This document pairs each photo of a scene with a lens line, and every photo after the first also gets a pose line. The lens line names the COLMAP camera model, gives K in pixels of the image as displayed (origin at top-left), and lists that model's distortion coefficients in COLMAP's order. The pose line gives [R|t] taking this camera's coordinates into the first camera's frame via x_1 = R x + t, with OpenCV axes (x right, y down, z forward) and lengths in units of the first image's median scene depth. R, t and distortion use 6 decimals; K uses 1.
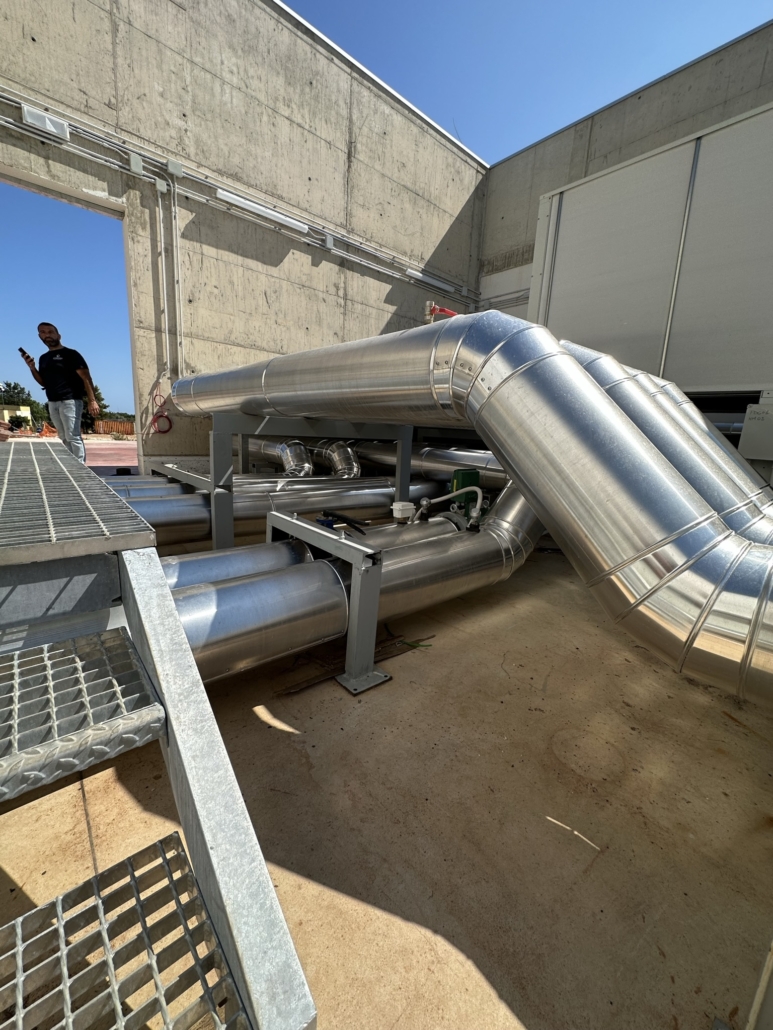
lens RADIAL K [[408.3, 0, 386.5], [0, 408.3, 515.0], [0, 0, 1]] dist [-0.000201, 0.000757]
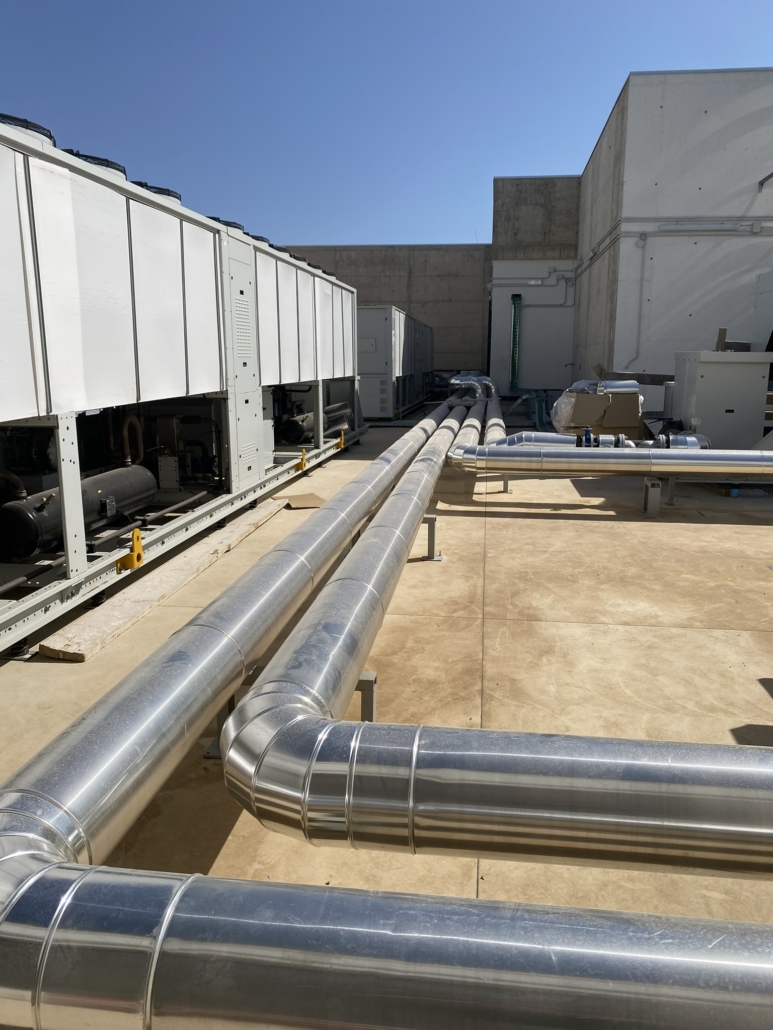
lens RADIAL K [[782.8, 0, 415.4], [0, 782.8, 513.6], [0, 0, 1]] dist [0.030429, -0.044527]
pose [[0.682050, 0.088538, -0.725926, 4.463924], [-0.114243, 0.993357, 0.013818, 0.689385], [0.722327, 0.073508, 0.687634, -2.803901]]
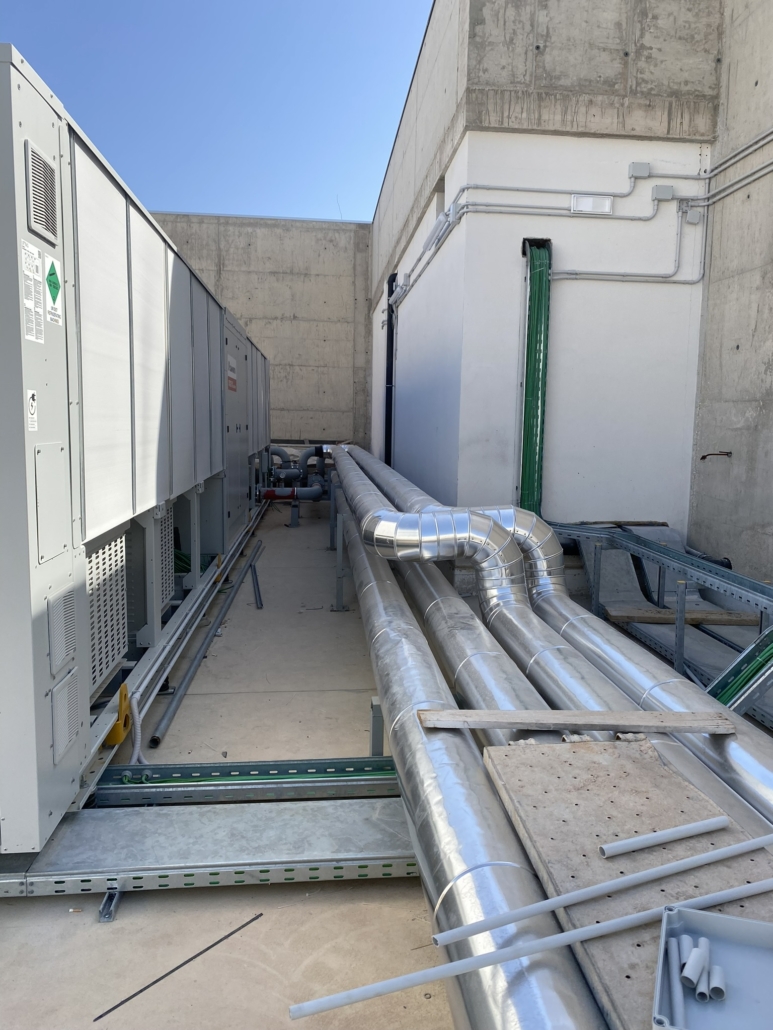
lens RADIAL K [[779.4, 0, 403.1], [0, 779.4, 515.3], [0, 0, 1]] dist [0.046069, -0.048016]
pose [[0.819255, 0.030532, -0.572617, 2.449281], [-0.091387, 0.992770, -0.077816, 0.171879], [0.566101, 0.116081, 0.816122, -0.959059]]
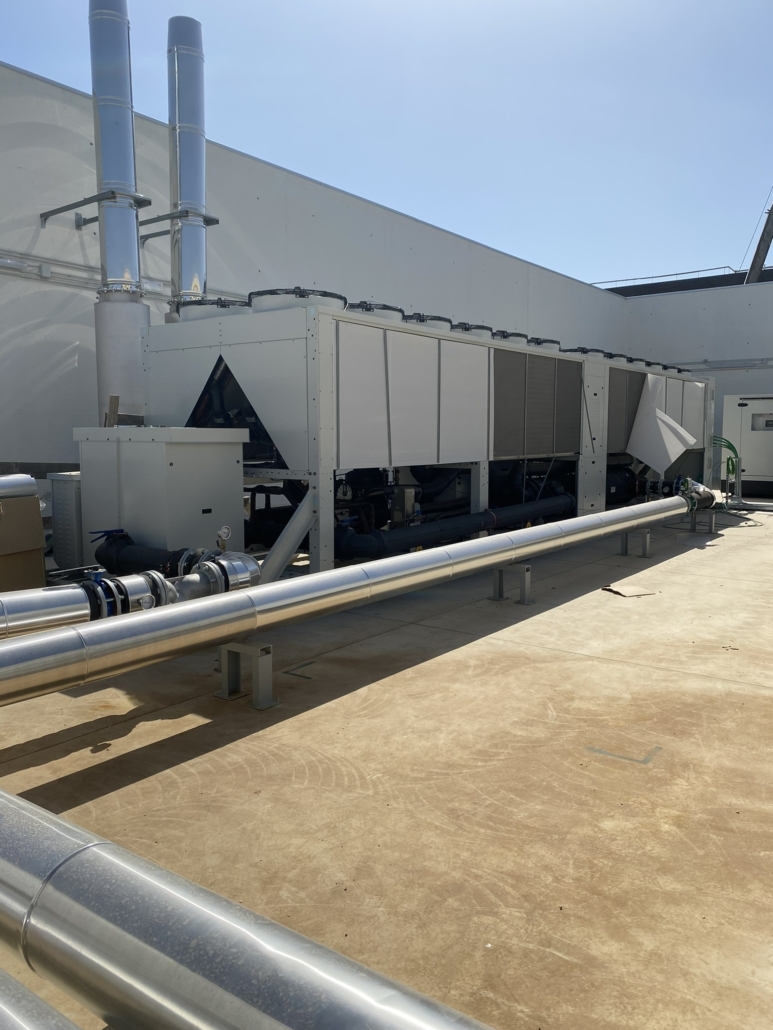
lens RADIAL K [[782.8, 0, 415.4], [0, 782.8, 513.6], [0, 0, 1]] dist [0.030429, -0.044527]
pose [[0.973043, -0.080846, 0.215988, 3.755961], [0.102257, 0.990692, -0.089851, 0.563312], [-0.206713, 0.109515, 0.972253, -2.398111]]
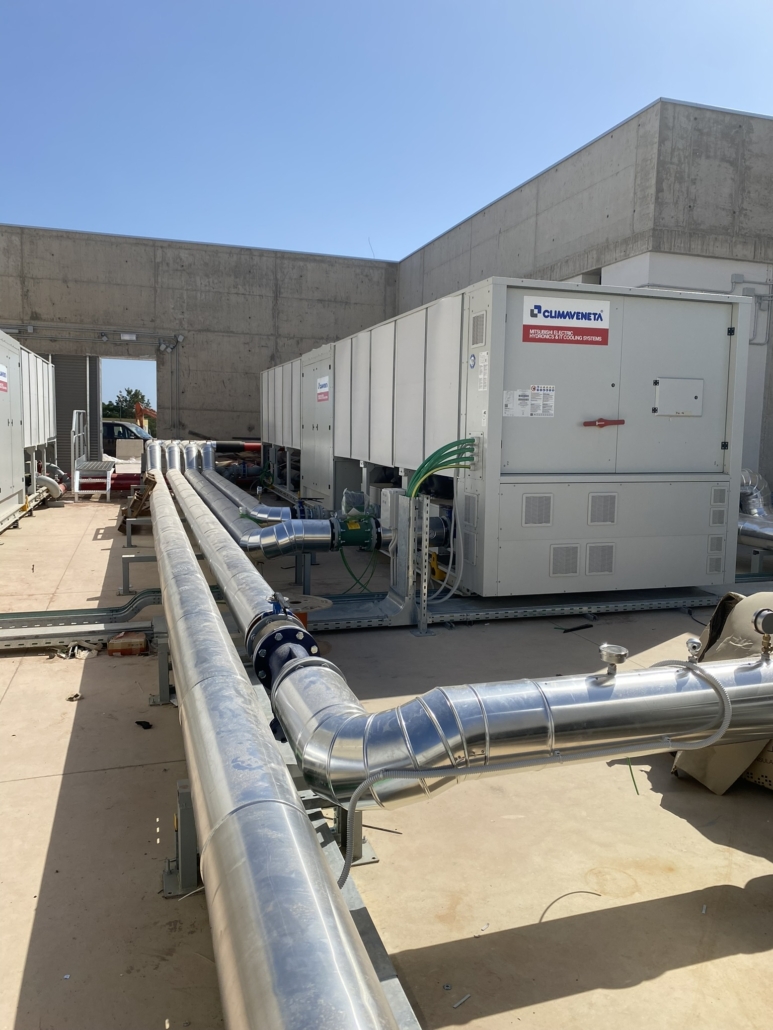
lens RADIAL K [[779.4, 0, 403.1], [0, 779.4, 515.3], [0, 0, 1]] dist [0.046069, -0.048016]
pose [[0.921614, 0.011996, -0.387923, 2.011819], [-0.053479, 0.993913, -0.096316, 0.392015], [0.384407, 0.109512, 0.916645, -2.047750]]
